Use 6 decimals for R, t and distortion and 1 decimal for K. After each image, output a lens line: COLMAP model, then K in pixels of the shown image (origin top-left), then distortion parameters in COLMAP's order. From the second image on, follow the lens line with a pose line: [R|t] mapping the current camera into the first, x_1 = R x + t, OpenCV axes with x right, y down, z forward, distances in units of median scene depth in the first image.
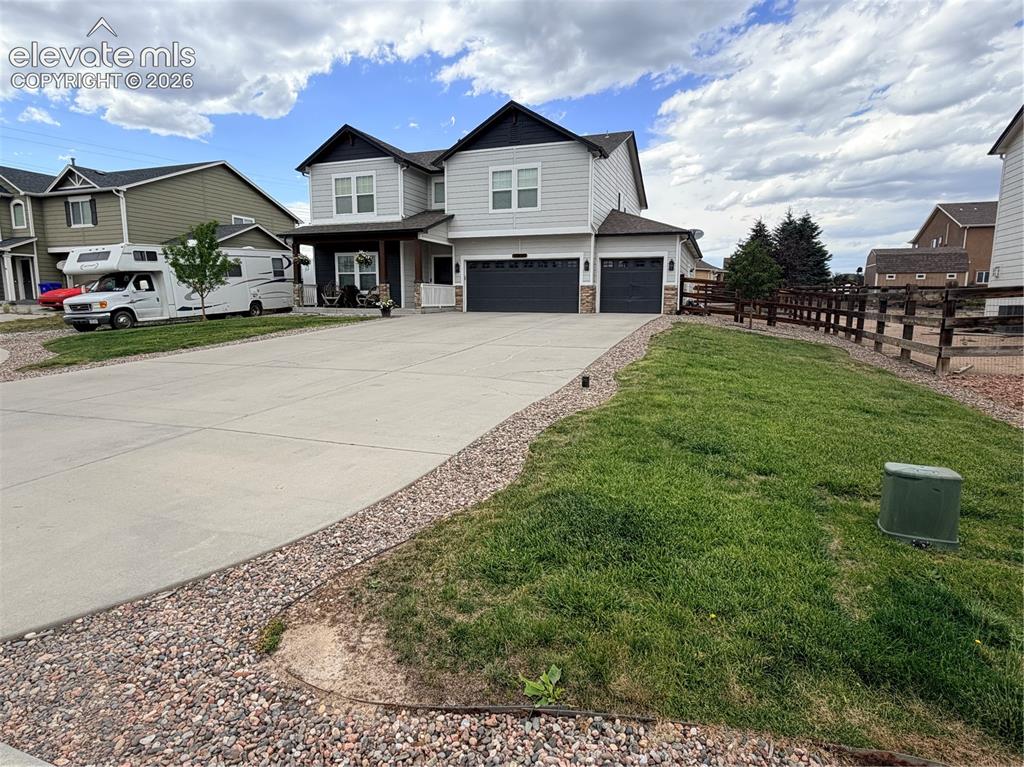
lens RADIAL K [[568.2, 0, 511.1], [0, 568.2, 383.2], [0, 0, 1]] dist [-0.005517, 0.004010]
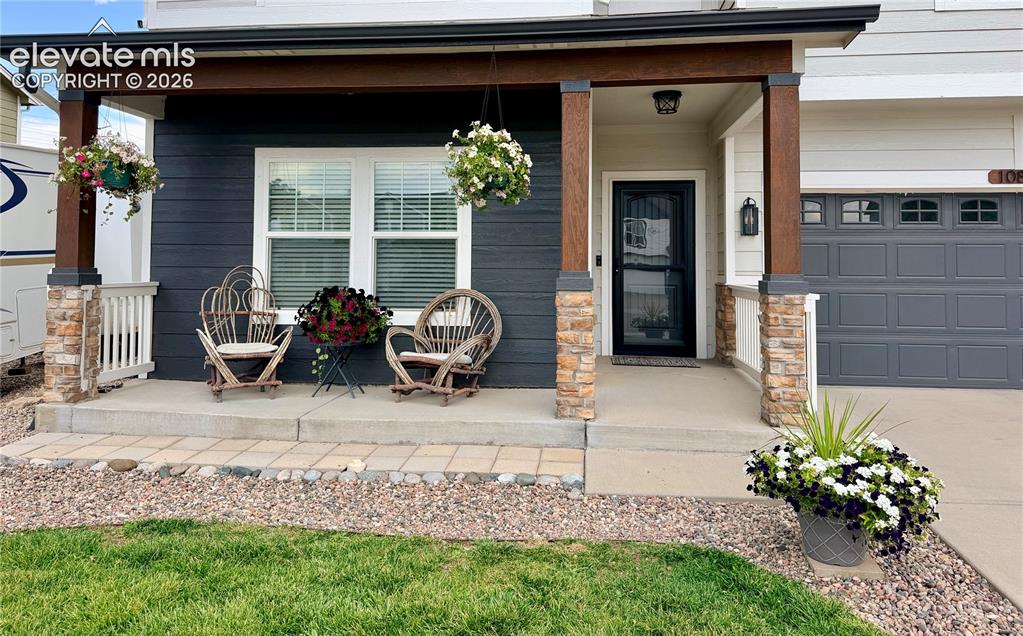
lens RADIAL K [[727.9, 0, 503.3], [0, 727.9, 234.8], [0, 0, 1]] dist [0.011045, 0.003327]
pose [[0.965875, 0.007987, 0.258887, -0.303889], [0.038917, 0.983702, -0.175542, -0.144713], [-0.256070, 0.179627, 0.949822, 0.730290]]
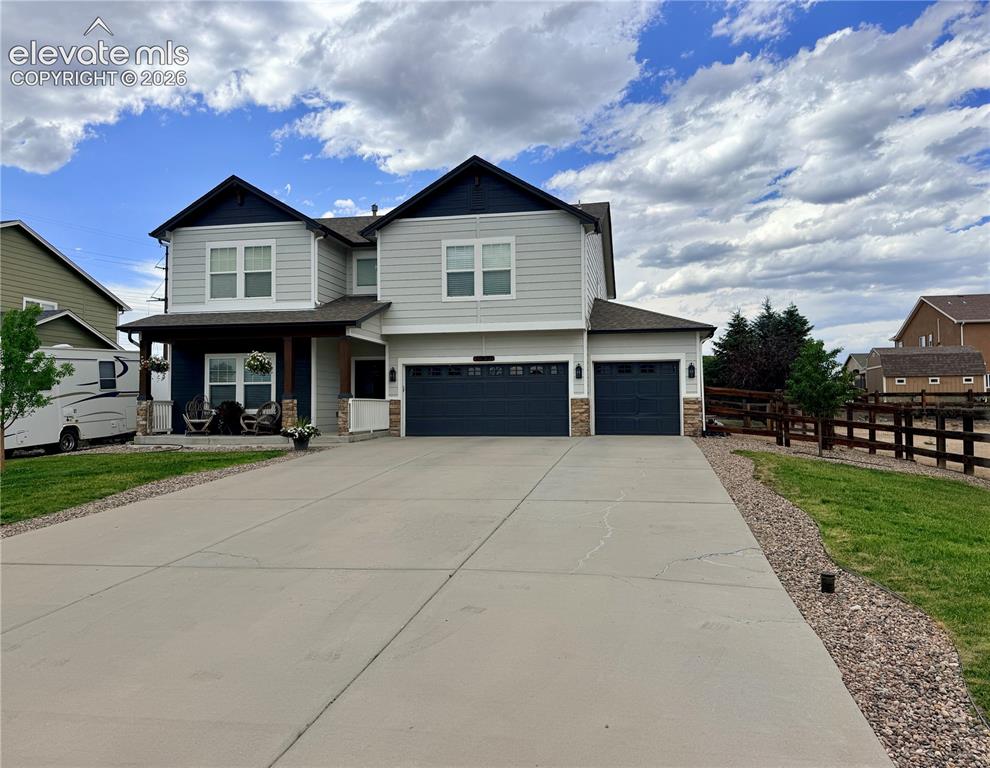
lens RADIAL K [[725.4, 0, 515.1], [0, 725.4, 378.6], [0, 0, 1]] dist [0.035626, -0.020034]
pose [[0.981640, -0.005450, 0.190663, -0.120329], [0.040454, 0.982800, -0.180185, -0.031072], [-0.186402, 0.184590, 0.964977, 0.105280]]
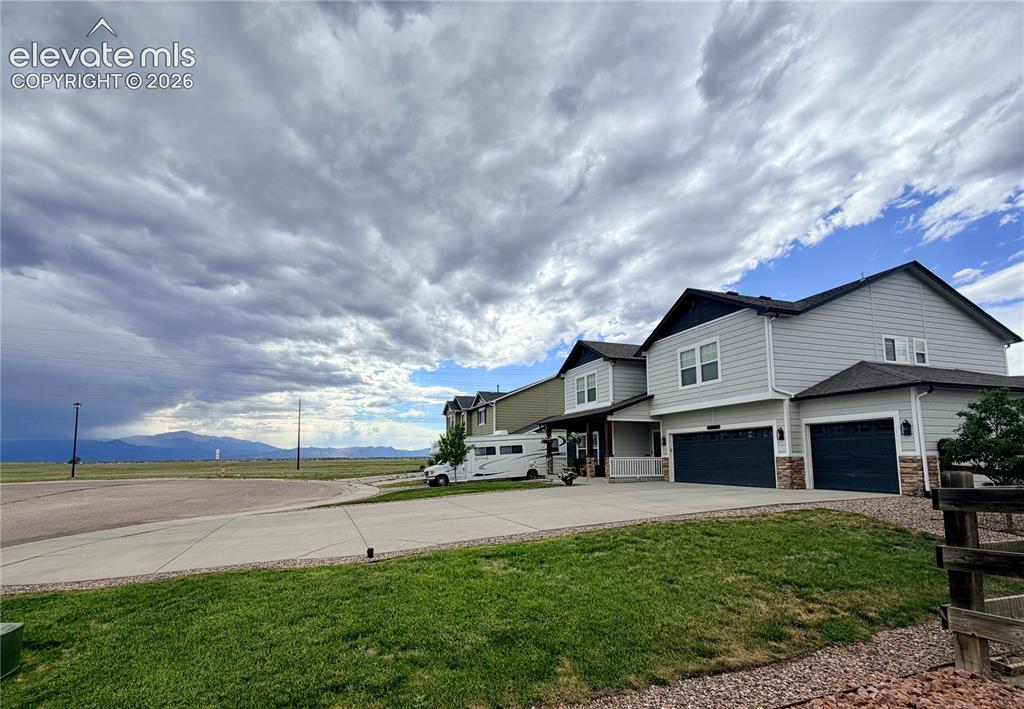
lens RADIAL K [[446.4, 0, 466.3], [0, 446.4, 417.1], [0, 0, 1]] dist [0.004679, 0.000818]
pose [[0.605203, -0.083429, -0.791687, 0.366676], [-0.106695, 0.977020, -0.184522, -0.051350], [0.788889, 0.196142, 0.582394, 0.200185]]
